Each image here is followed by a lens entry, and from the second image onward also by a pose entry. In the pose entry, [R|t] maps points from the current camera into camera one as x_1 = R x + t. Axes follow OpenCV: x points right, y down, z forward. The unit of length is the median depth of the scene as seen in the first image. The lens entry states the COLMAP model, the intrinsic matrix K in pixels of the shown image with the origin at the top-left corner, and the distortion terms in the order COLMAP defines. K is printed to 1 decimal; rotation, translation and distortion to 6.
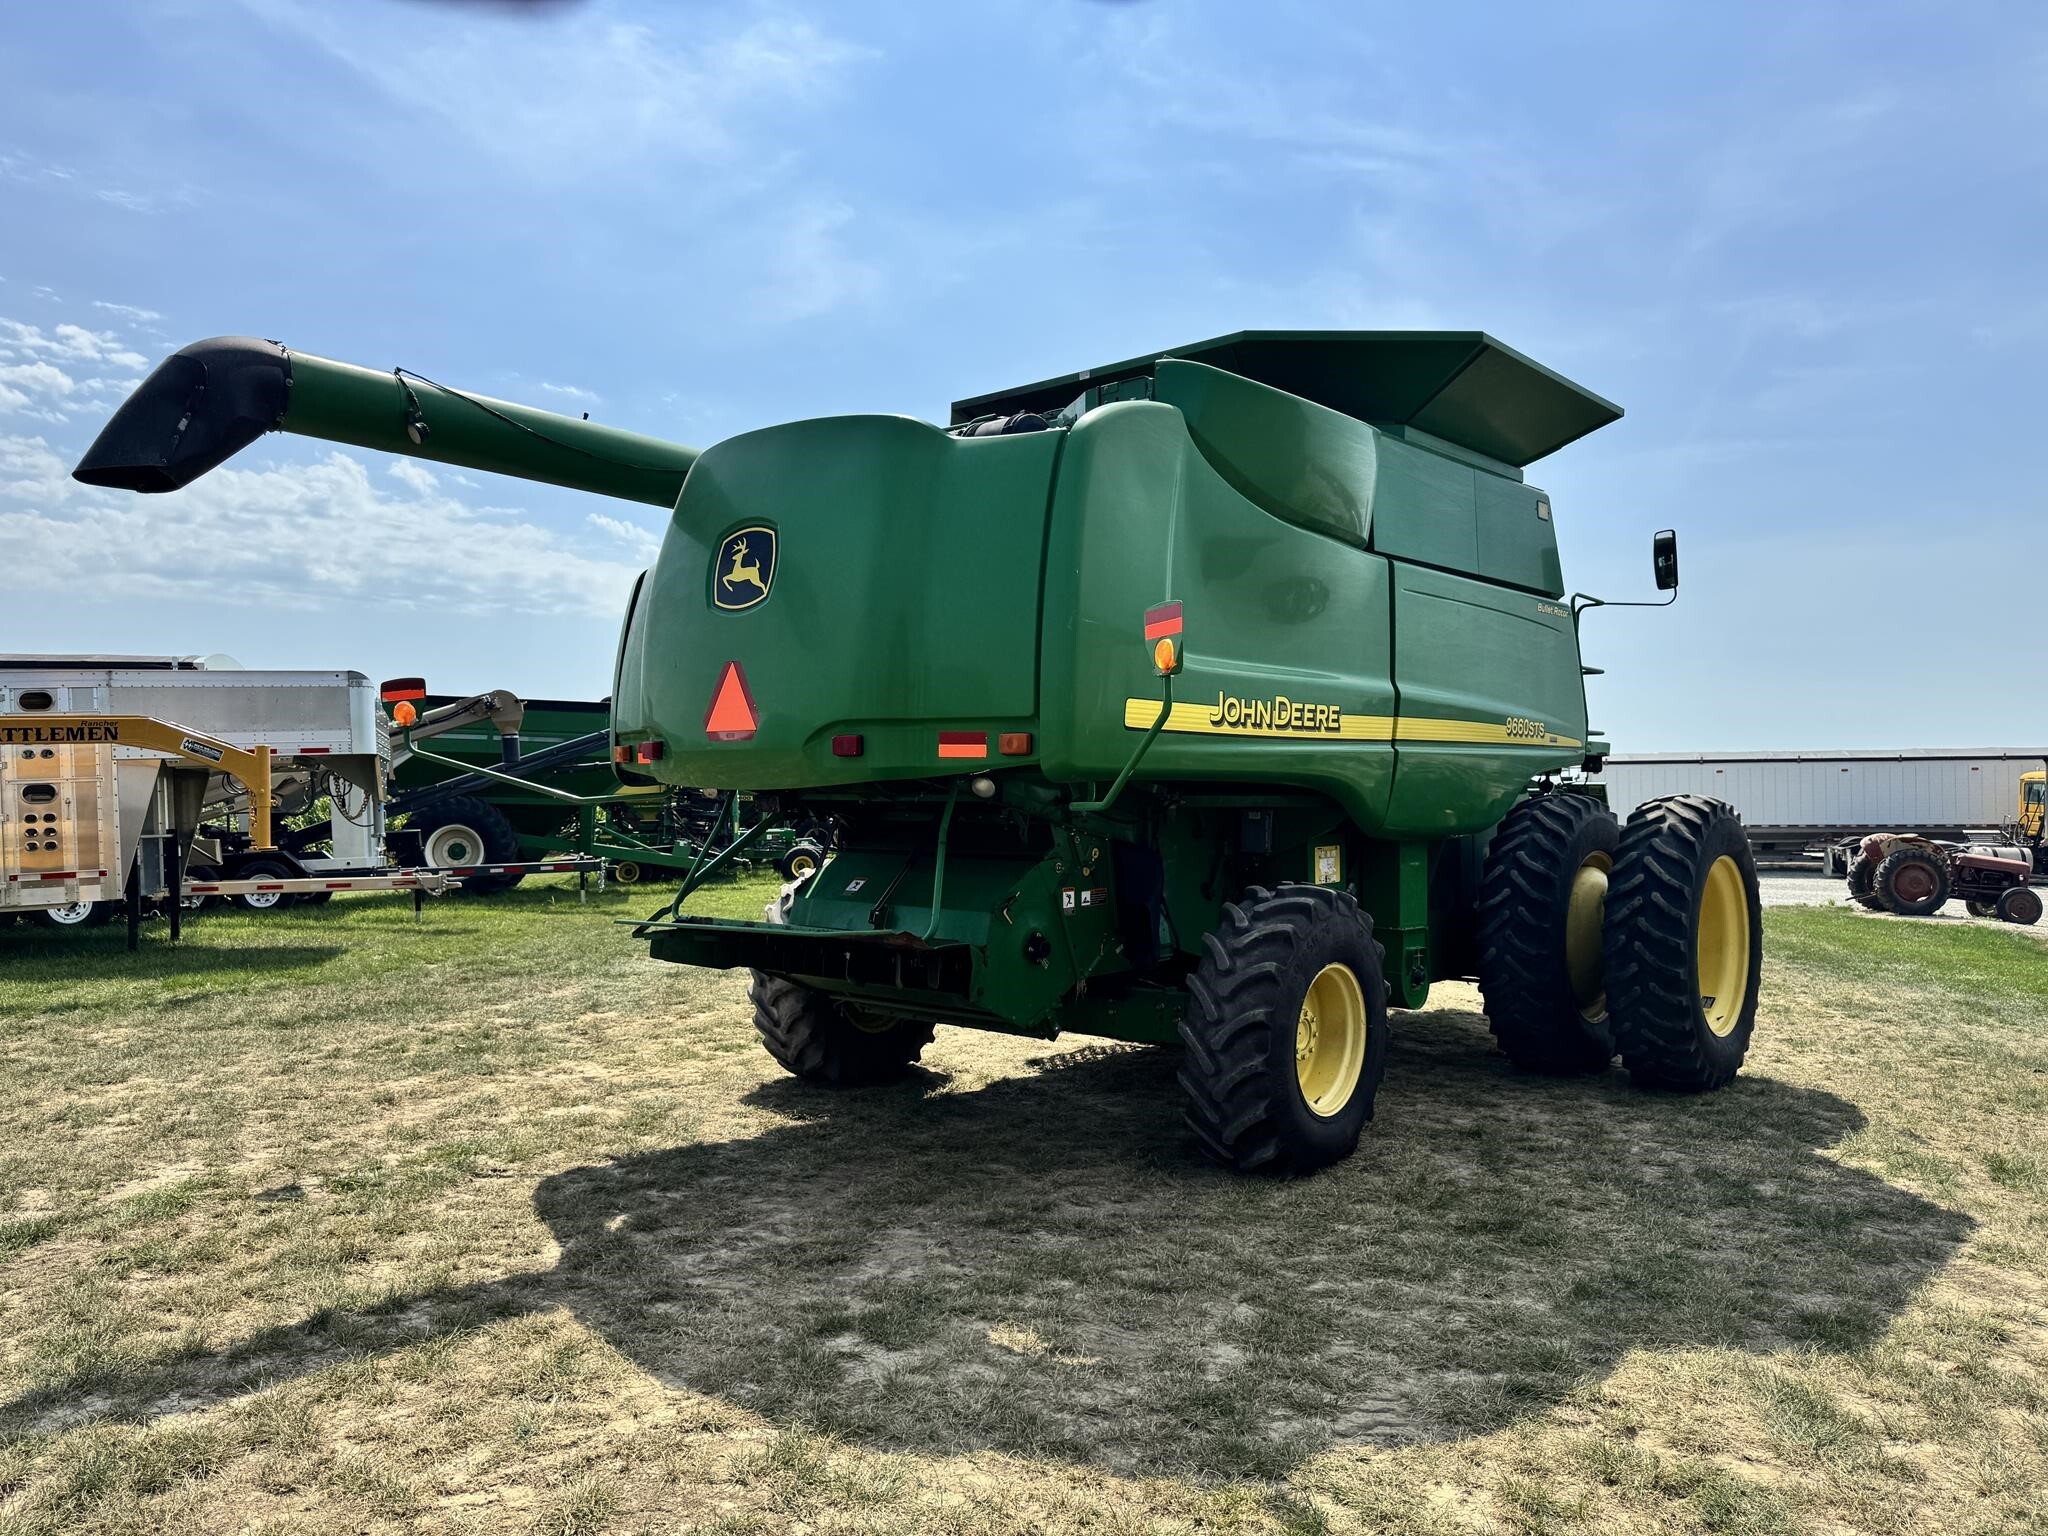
lens RADIAL K [[1426.8, 0, 1035.4], [0, 1426.8, 758.0], [0, 0, 1]] dist [0.086648, -0.133202]
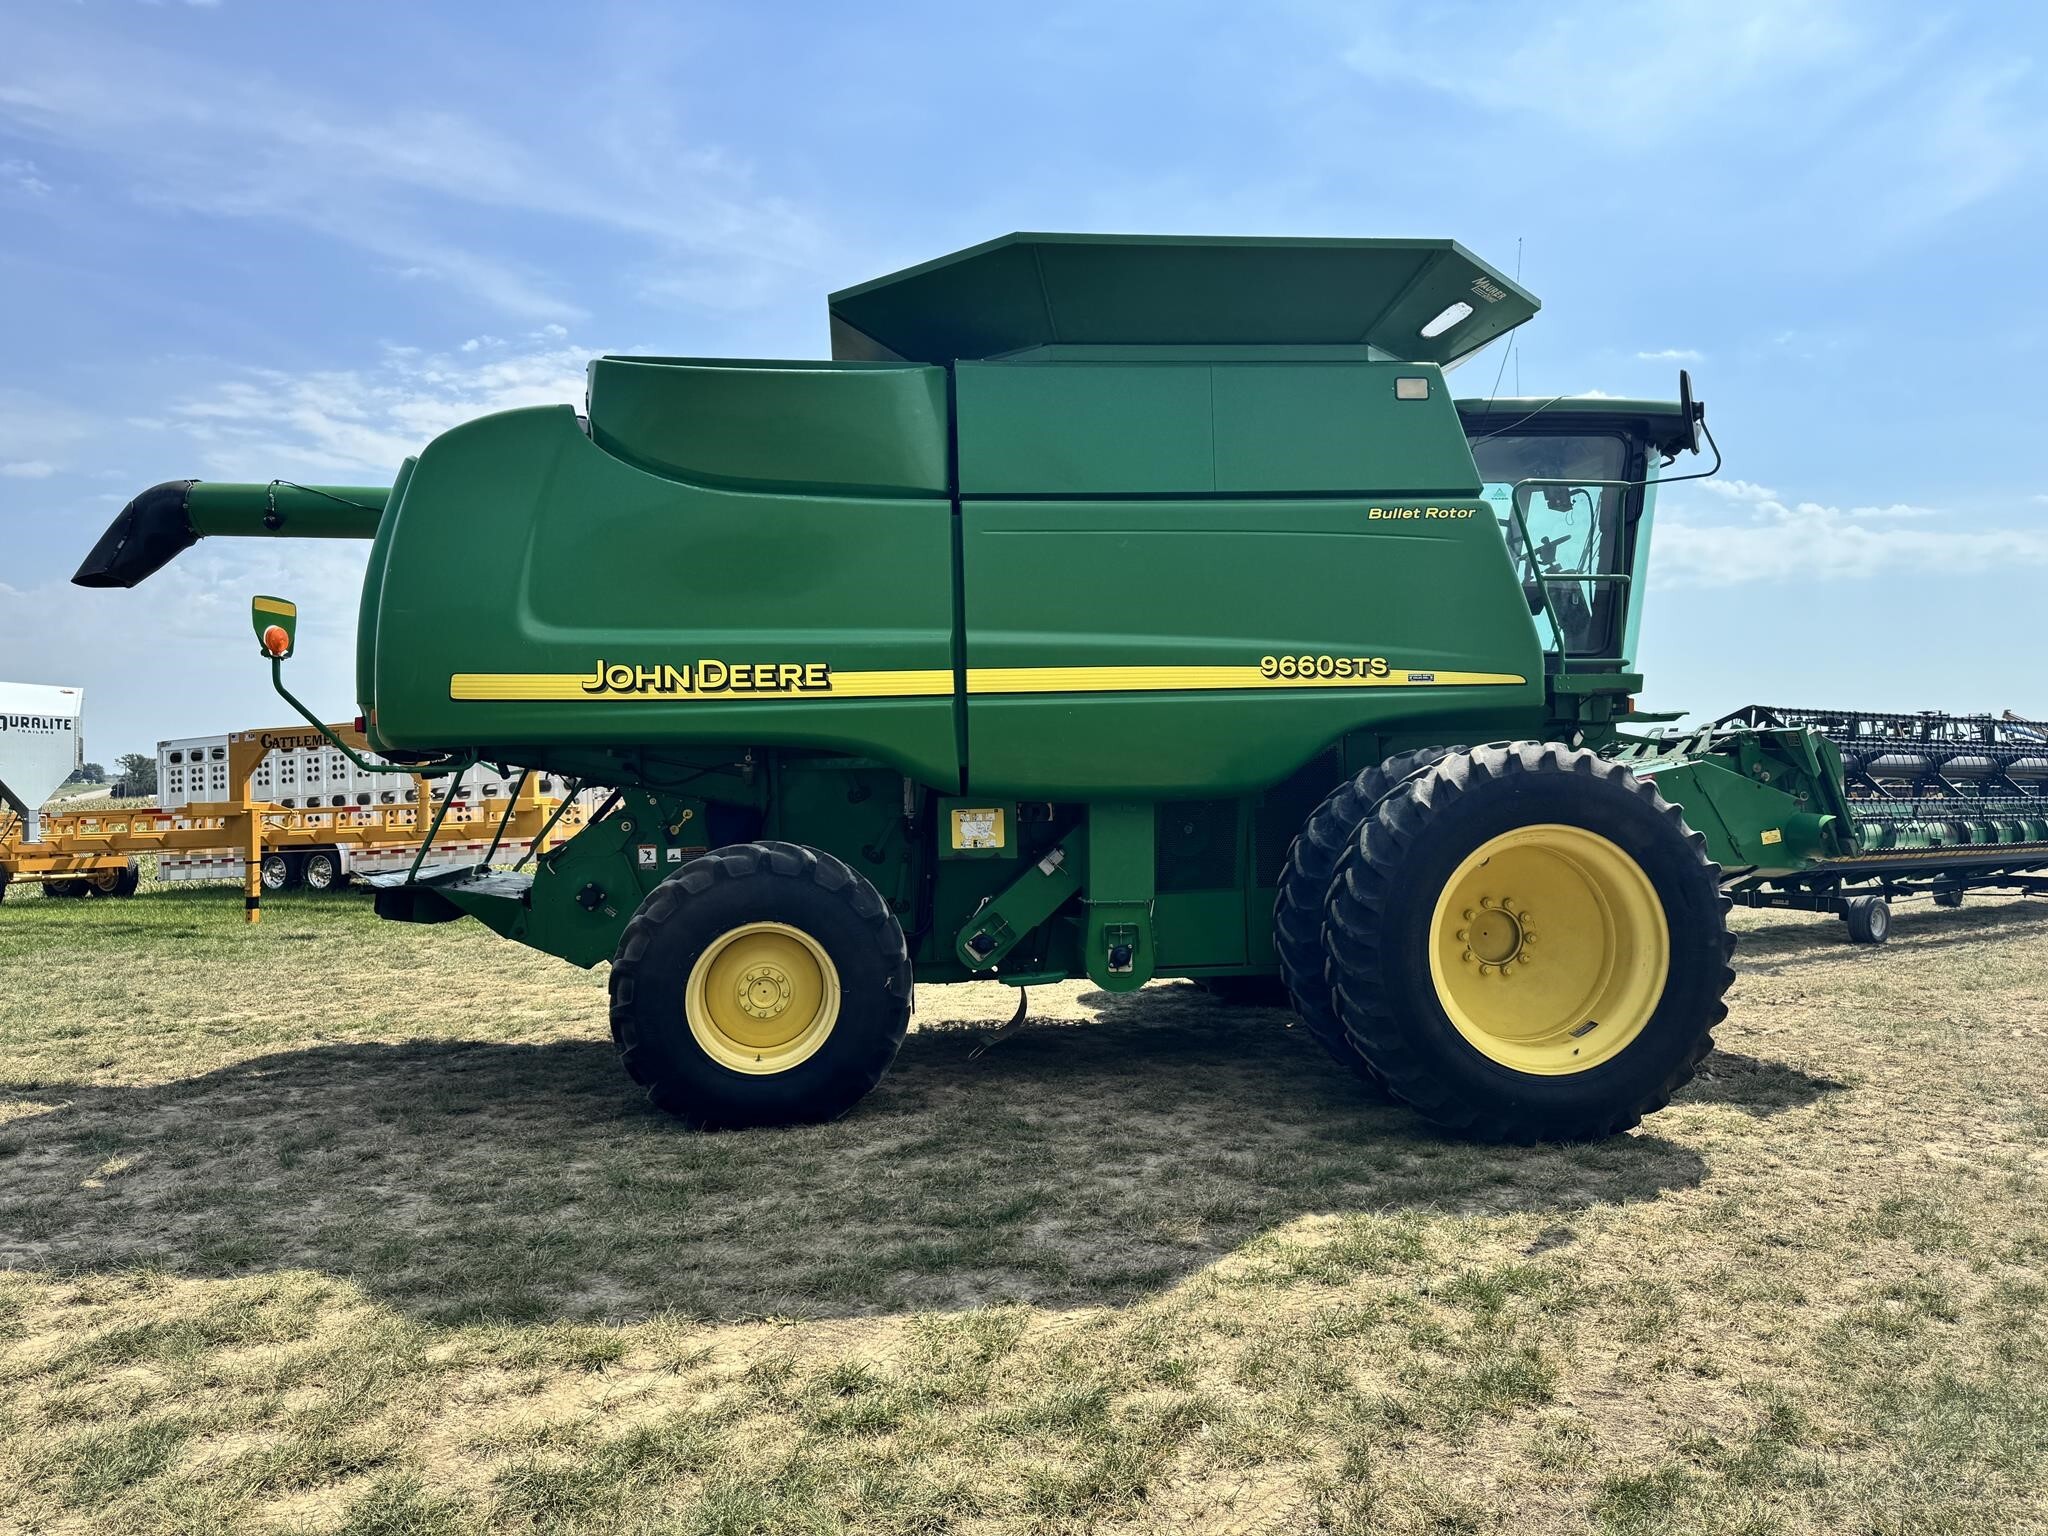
lens RADIAL K [[1426.8, 0, 1035.4], [0, 1426.8, 758.0], [0, 0, 1]] dist [0.086648, -0.133202]
pose [[0.735497, -0.021489, -0.677187, 0.895510], [0.029582, 0.999562, 0.000411, 0.029095], [0.676882, -0.020335, 0.735811, 0.351701]]
